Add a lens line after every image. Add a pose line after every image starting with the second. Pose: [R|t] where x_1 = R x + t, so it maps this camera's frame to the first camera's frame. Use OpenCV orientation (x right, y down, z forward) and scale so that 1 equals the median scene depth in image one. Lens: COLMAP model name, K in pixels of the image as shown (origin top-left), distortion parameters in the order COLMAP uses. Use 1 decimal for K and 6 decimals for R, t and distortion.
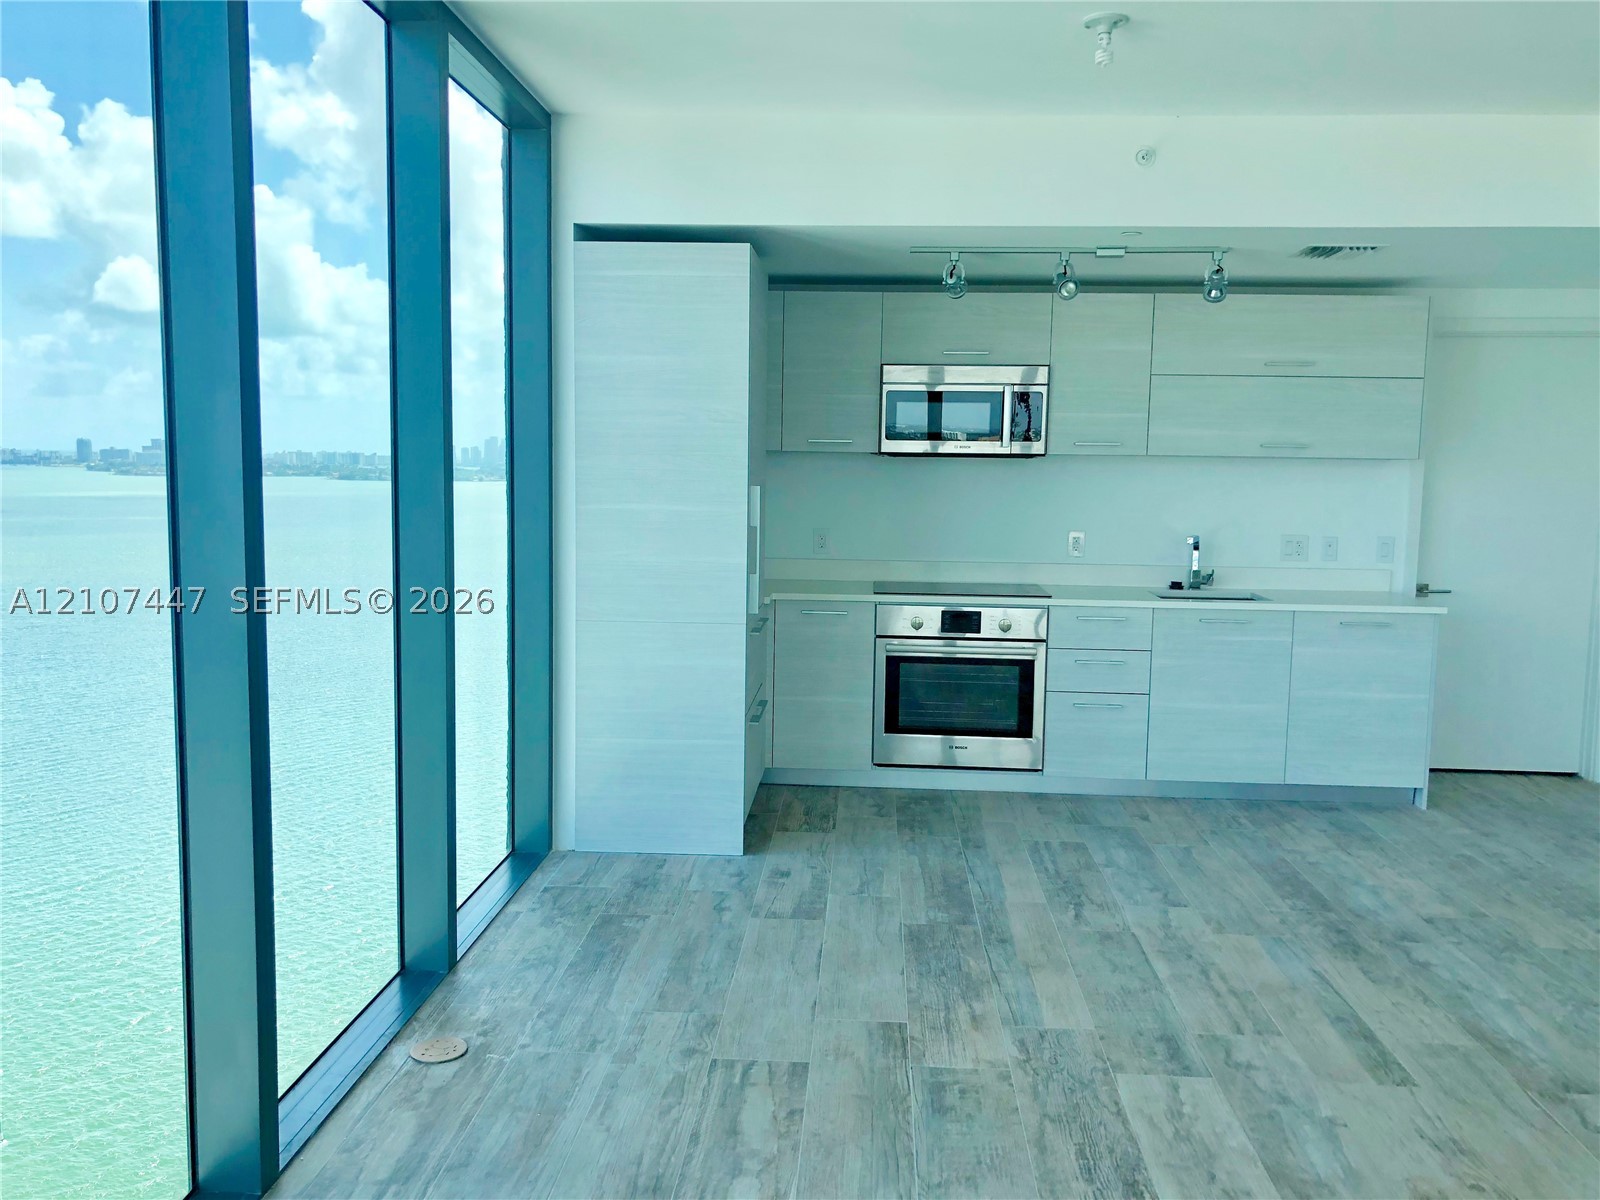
lens RADIAL K [[1308.2, 0, 800.0], [0, 1308.2, 600.0], [0, 0, 1]] dist [0.115750, -0.143447]
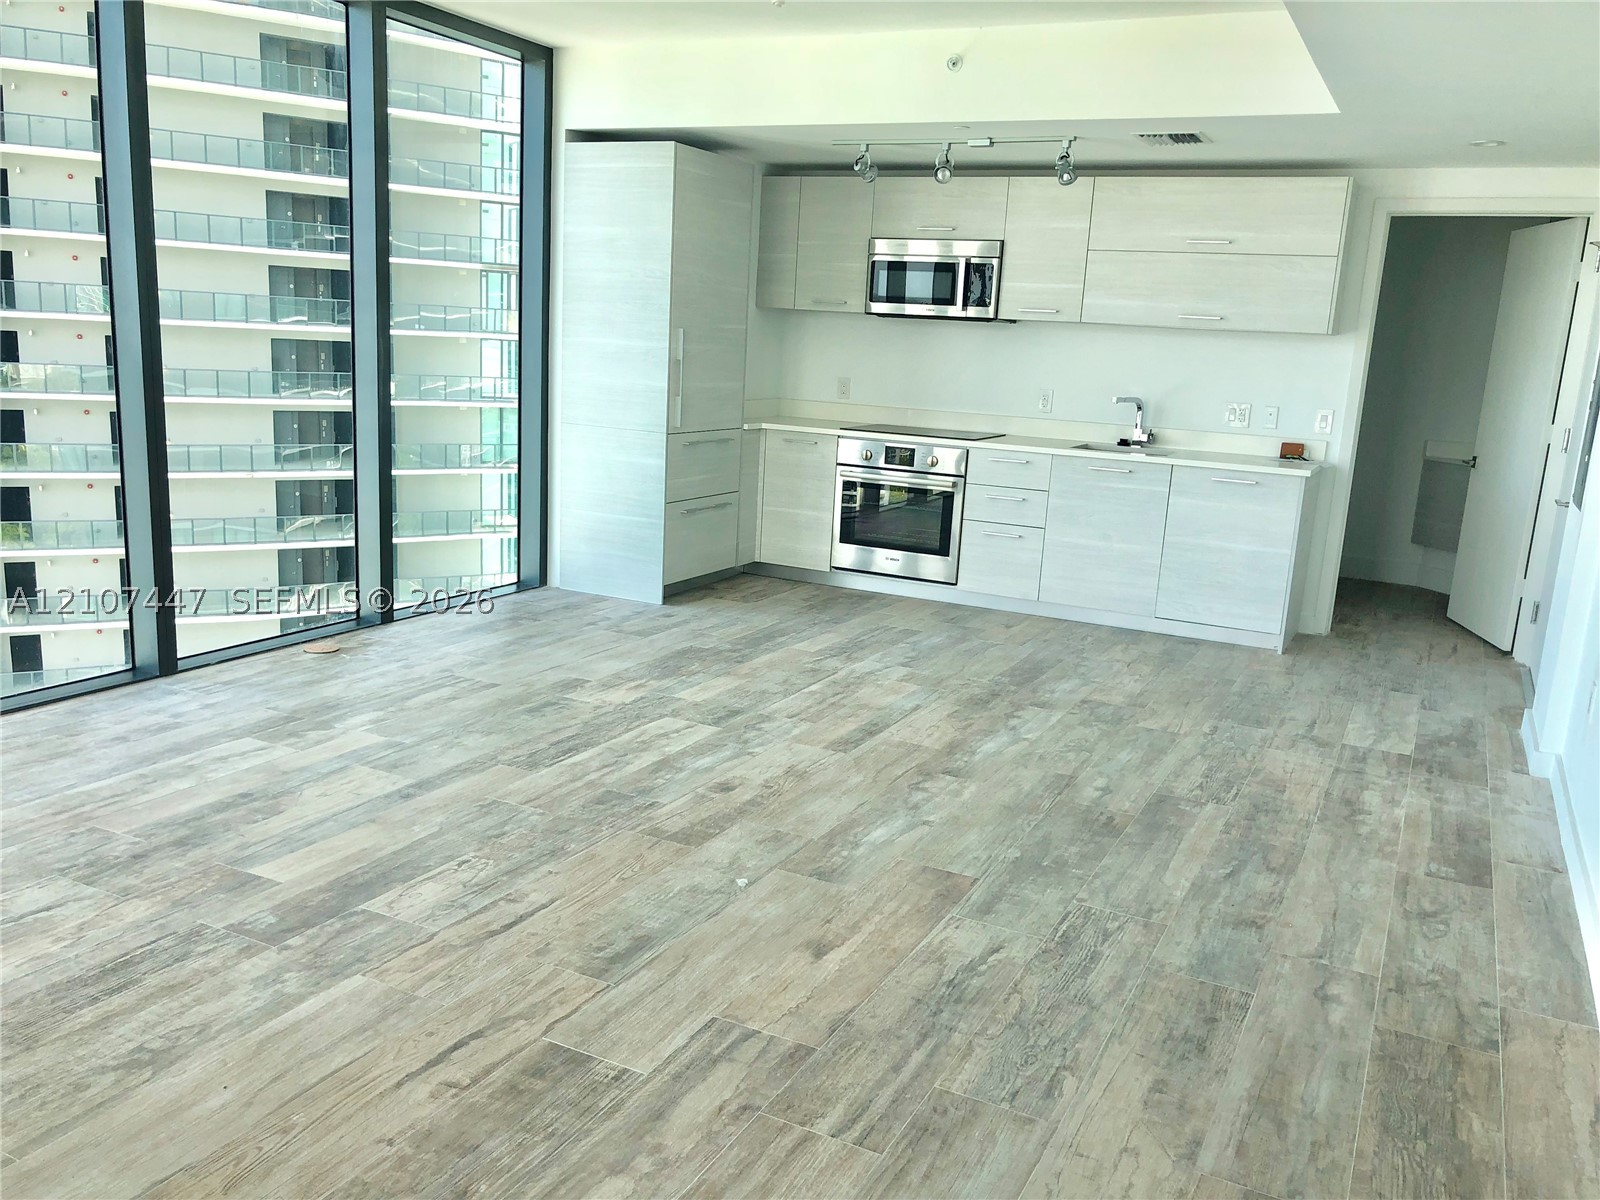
lens RADIAL K [[1308.2, 0, 800.0], [0, 1308.2, 600.0], [0, 0, 1]] dist [0.115750, -0.143447]
pose [[0.915081, 0.115745, -0.386303, 0.647682], [-0.083673, 0.991574, 0.098892, 0.046094], [0.394495, -0.058171, 0.917055, -0.201785]]
